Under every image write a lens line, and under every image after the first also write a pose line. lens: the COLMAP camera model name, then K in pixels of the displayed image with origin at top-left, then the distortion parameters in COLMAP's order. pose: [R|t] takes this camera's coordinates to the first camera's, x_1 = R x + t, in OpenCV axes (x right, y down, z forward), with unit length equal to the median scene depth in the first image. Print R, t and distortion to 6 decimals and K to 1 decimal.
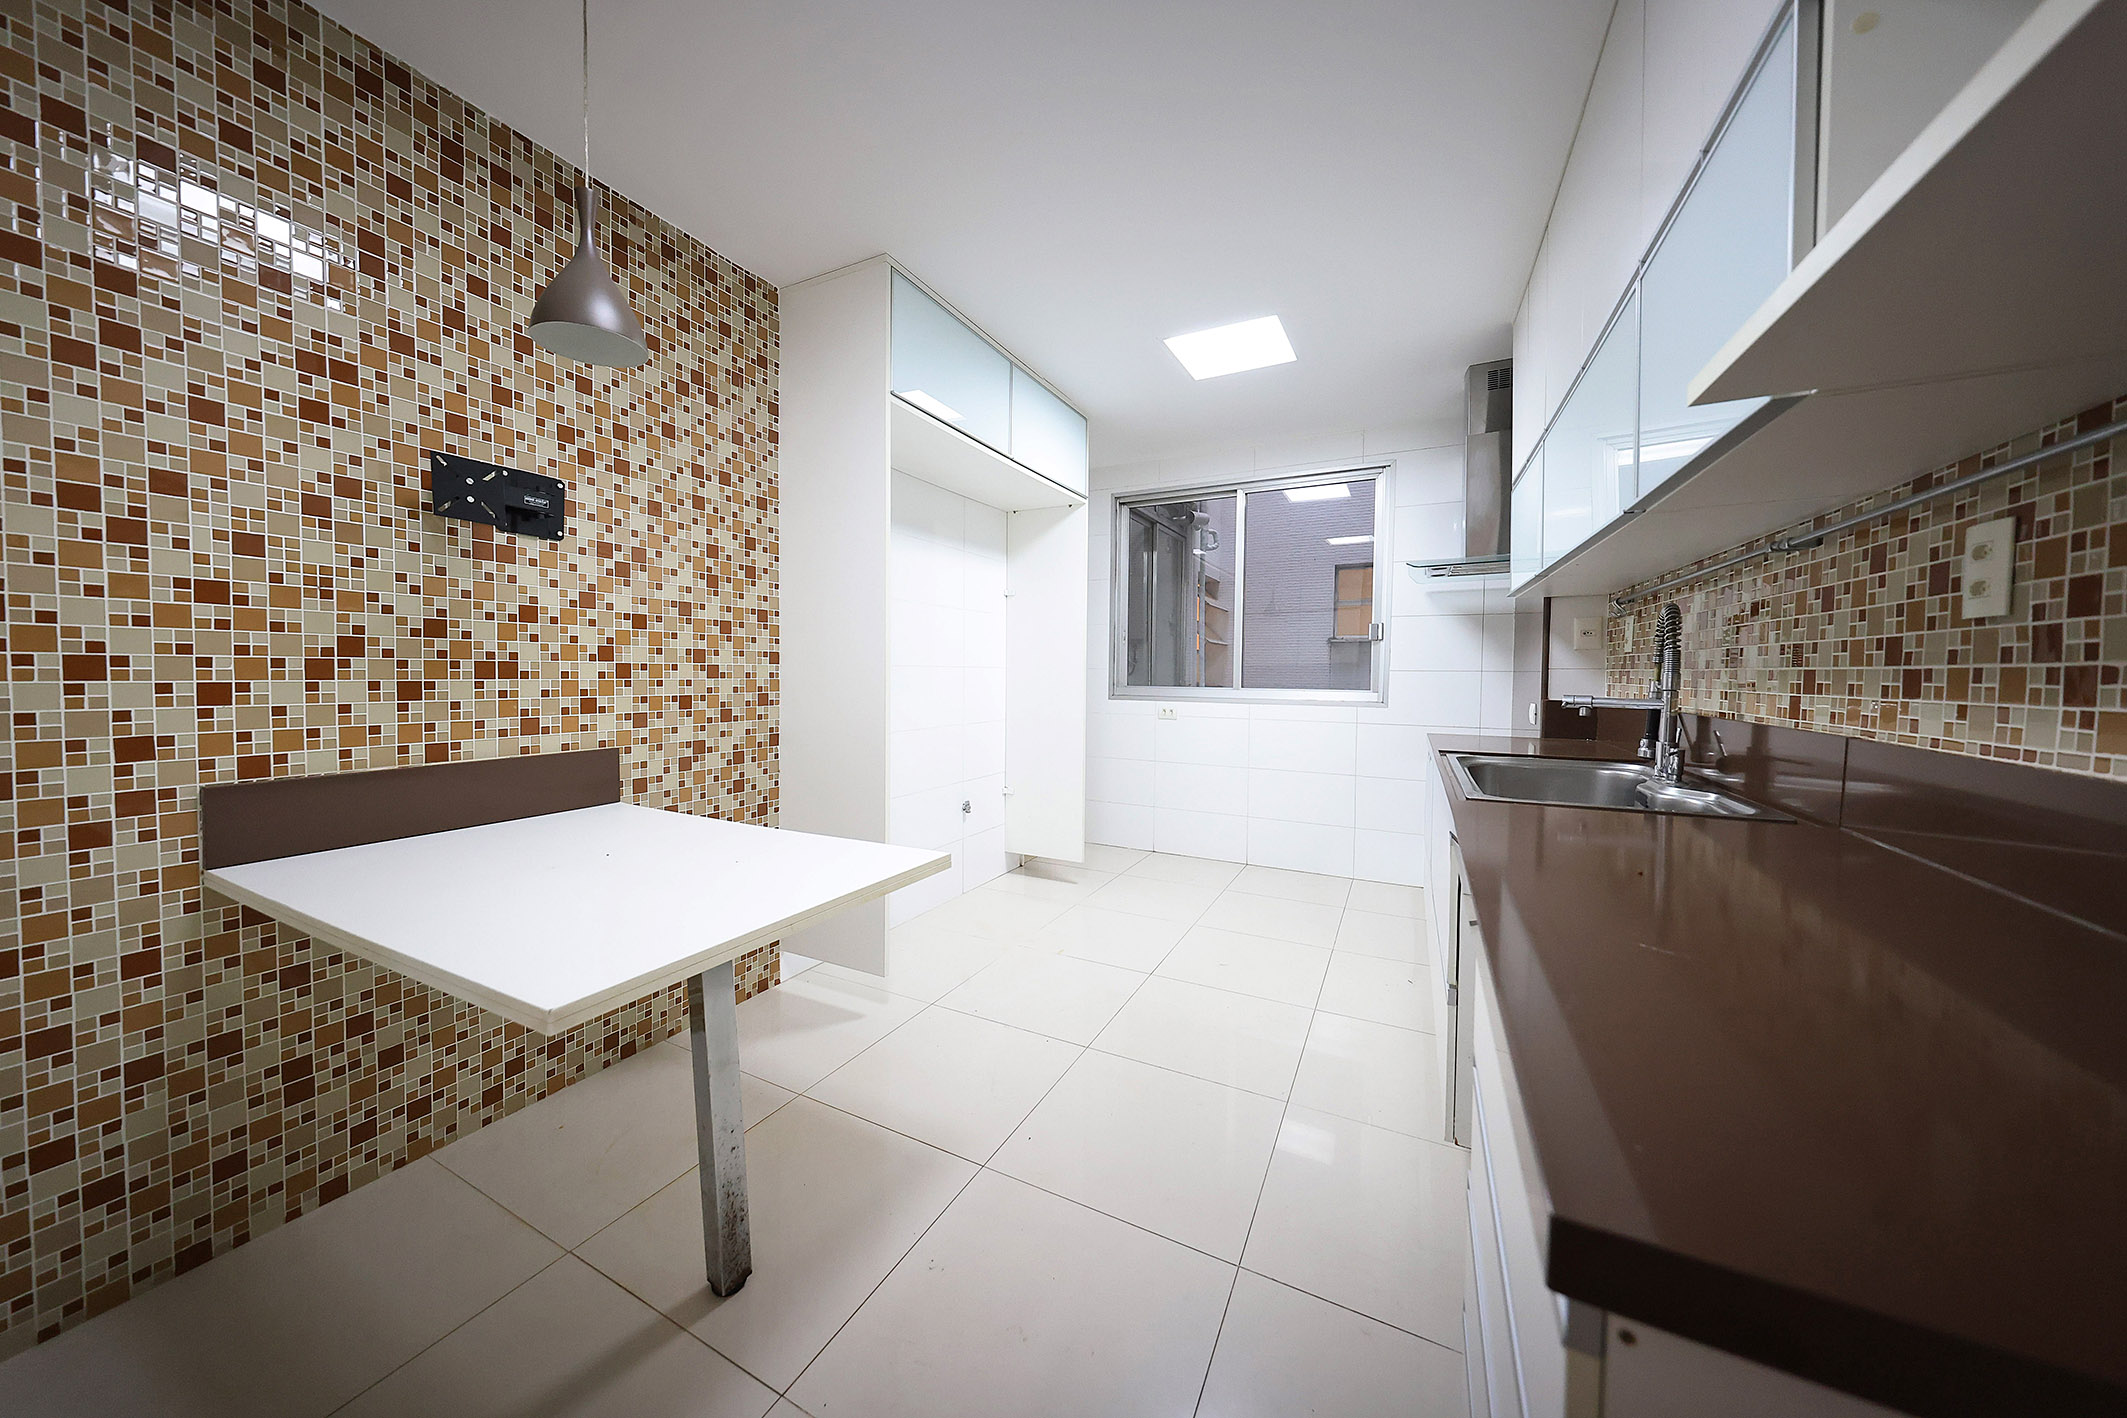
lens RADIAL K [[732.2, 0, 1062.5], [0, 732.2, 701.7], [0, 0, 1]] dist [0.000108, -0.000012]
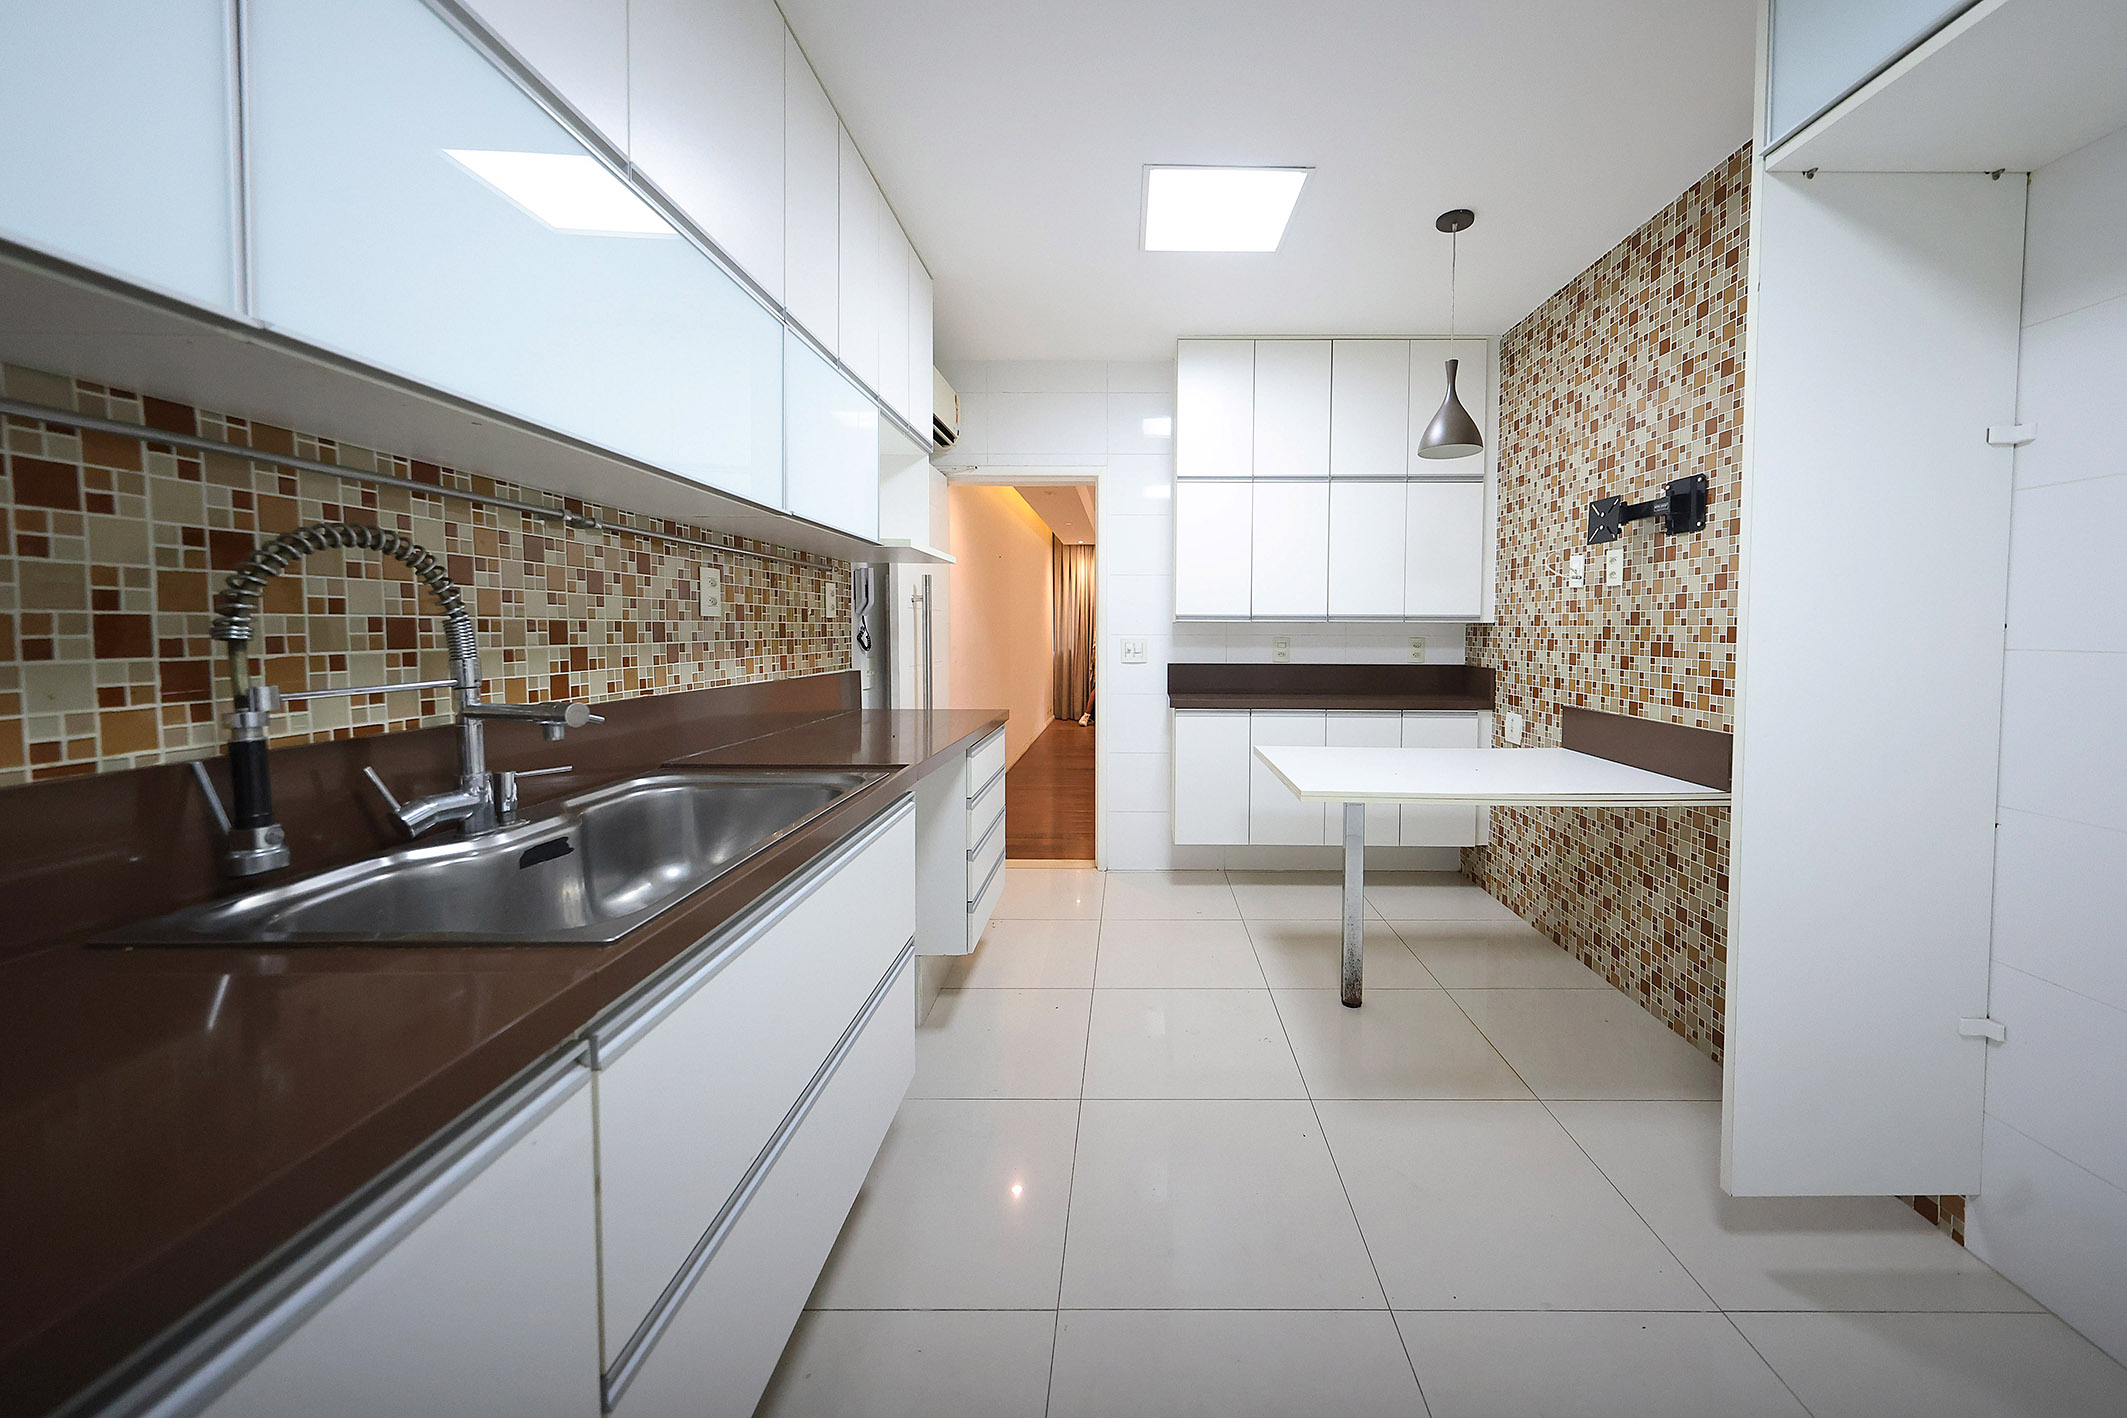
lens RADIAL K [[732.2, 0, 1062.5], [0, 732.2, 701.7], [0, 0, 1]] dist [0.000108, -0.000012]
pose [[-0.935994, 0.026116, -0.351045, 0.624567], [-0.022997, 0.990577, 0.135011, -0.102222], [0.351263, 0.134442, -0.926574, 1.848238]]
